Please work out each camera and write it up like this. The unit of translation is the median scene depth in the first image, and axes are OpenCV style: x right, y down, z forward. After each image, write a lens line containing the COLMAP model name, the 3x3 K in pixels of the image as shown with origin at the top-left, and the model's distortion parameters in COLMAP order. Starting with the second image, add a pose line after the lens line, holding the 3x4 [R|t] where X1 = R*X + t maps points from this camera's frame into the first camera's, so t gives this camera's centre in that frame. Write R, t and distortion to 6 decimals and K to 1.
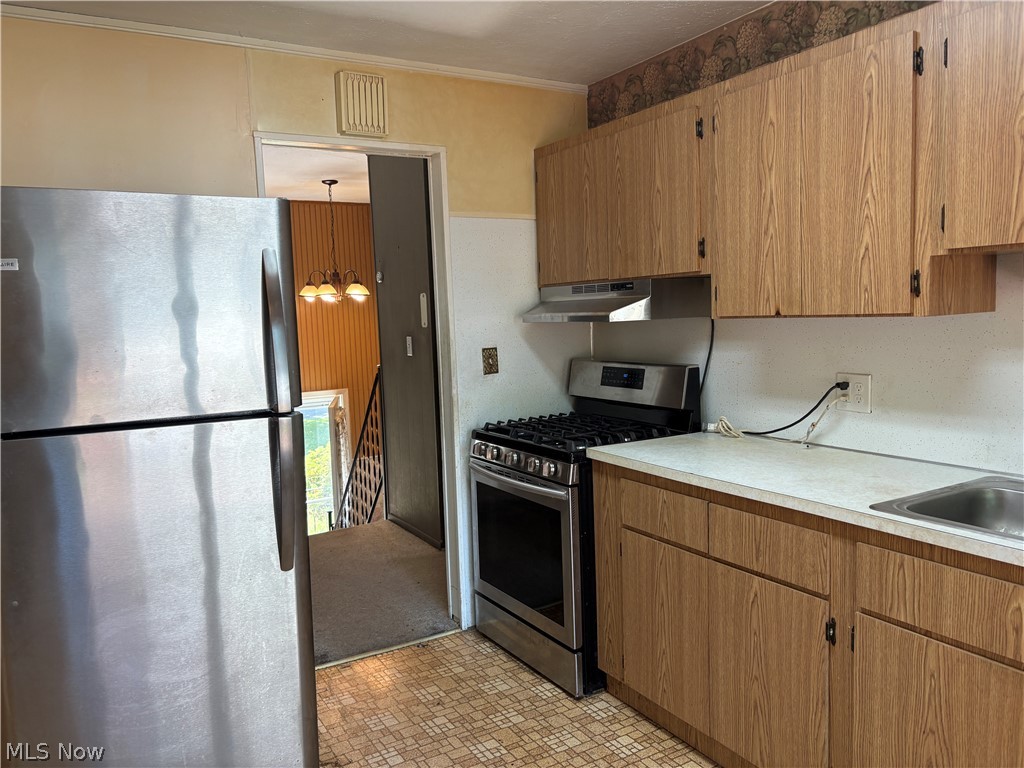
lens RADIAL K [[777.7, 0, 513.4], [0, 777.7, 385.4], [0, 0, 1]] dist [0.026089, -0.016597]
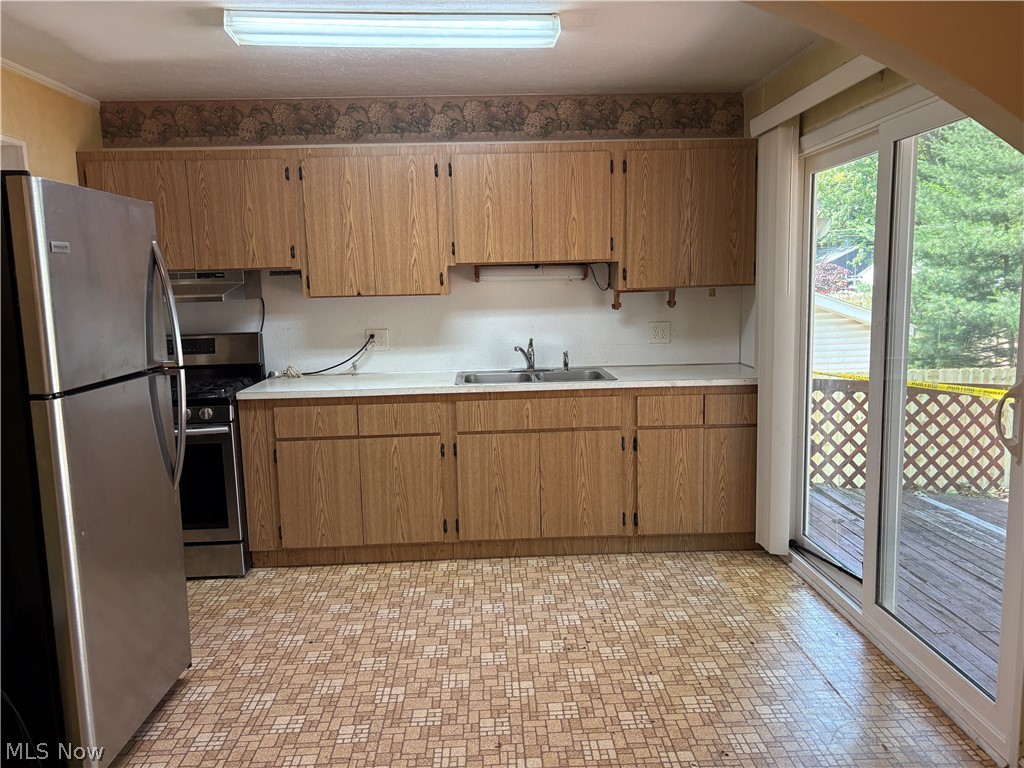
lens RADIAL K [[777.7, 0, 514.4], [0, 777.7, 385.2], [0, 0, 1]] dist [0.026089, -0.016597]
pose [[0.473368, -0.097085, 0.875499, -1.021574], [0.095838, 0.993684, 0.058372, 0.039661], [-0.875636, 0.056275, 0.479682, -0.110207]]
